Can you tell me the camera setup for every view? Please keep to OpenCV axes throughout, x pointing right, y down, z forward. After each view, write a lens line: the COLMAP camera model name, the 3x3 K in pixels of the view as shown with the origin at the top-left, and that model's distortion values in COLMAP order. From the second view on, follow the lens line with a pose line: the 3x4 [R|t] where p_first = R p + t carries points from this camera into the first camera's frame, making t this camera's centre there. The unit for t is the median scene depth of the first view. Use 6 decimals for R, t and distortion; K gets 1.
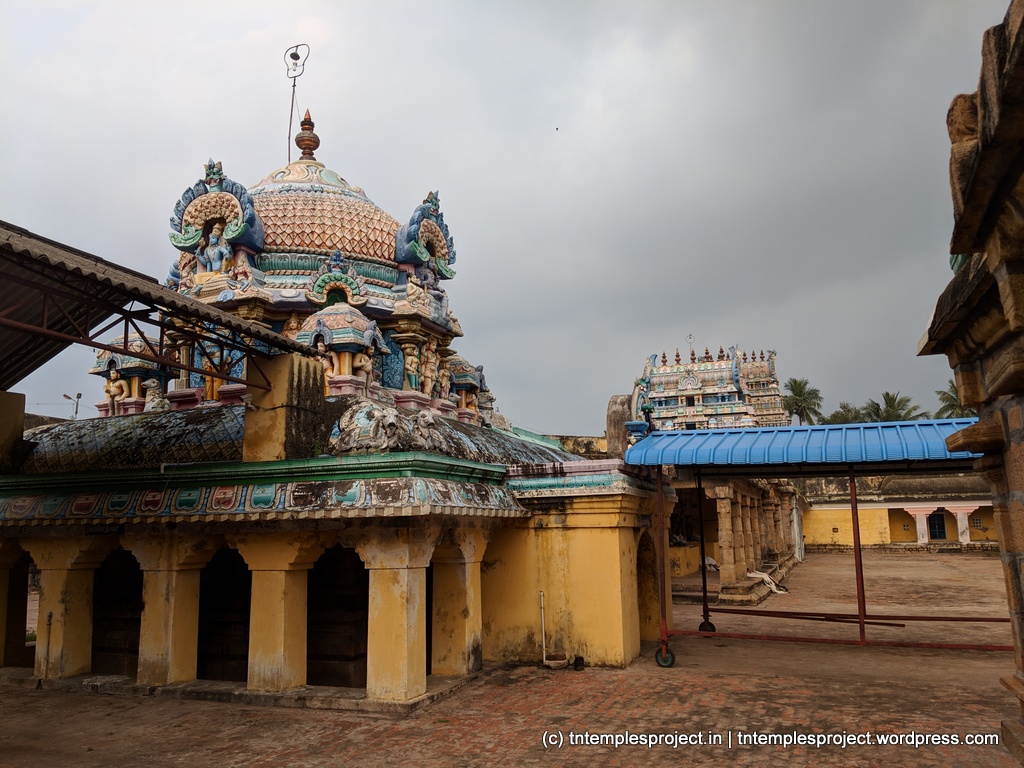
lens RADIAL K [[817.3, 0, 512.9], [0, 817.3, 392.7], [0, 0, 1]] dist [0.032453, -0.038481]
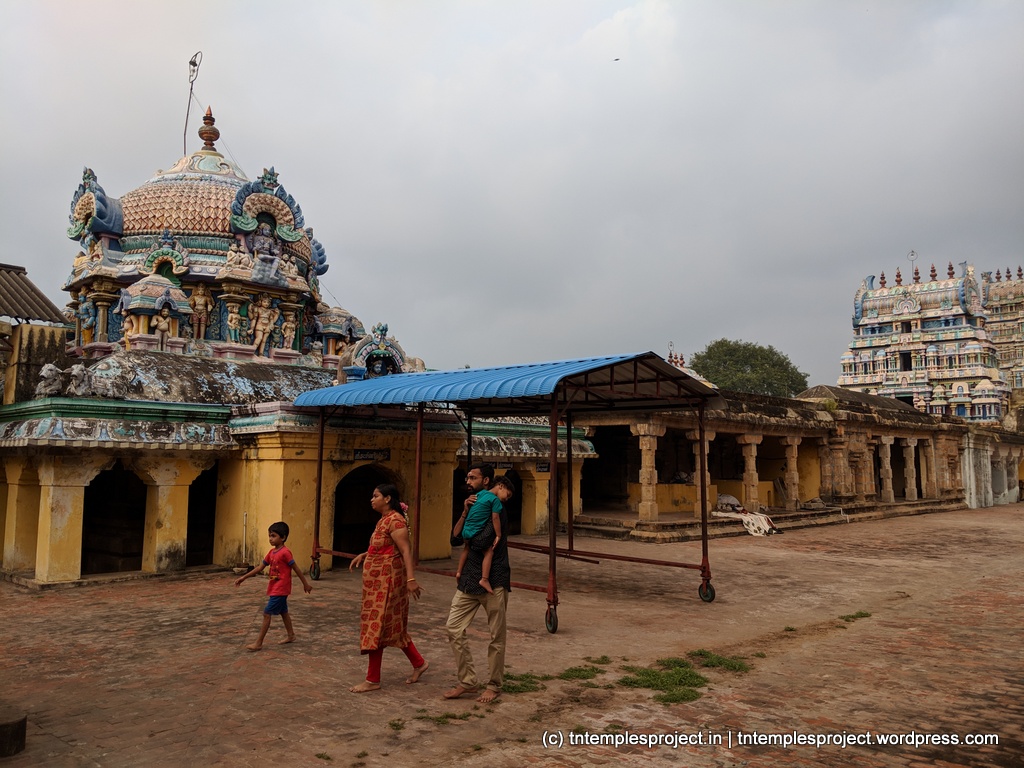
lens RADIAL K [[817.3, 0, 519.1], [0, 817.3, 377.9], [0, 0, 1]] dist [0.032453, -0.038481]
pose [[0.924143, -0.013204, -0.381819, 0.707357], [0.037669, 0.997682, 0.056672, -0.003301], [0.380186, -0.066755, 0.922498, 0.053531]]
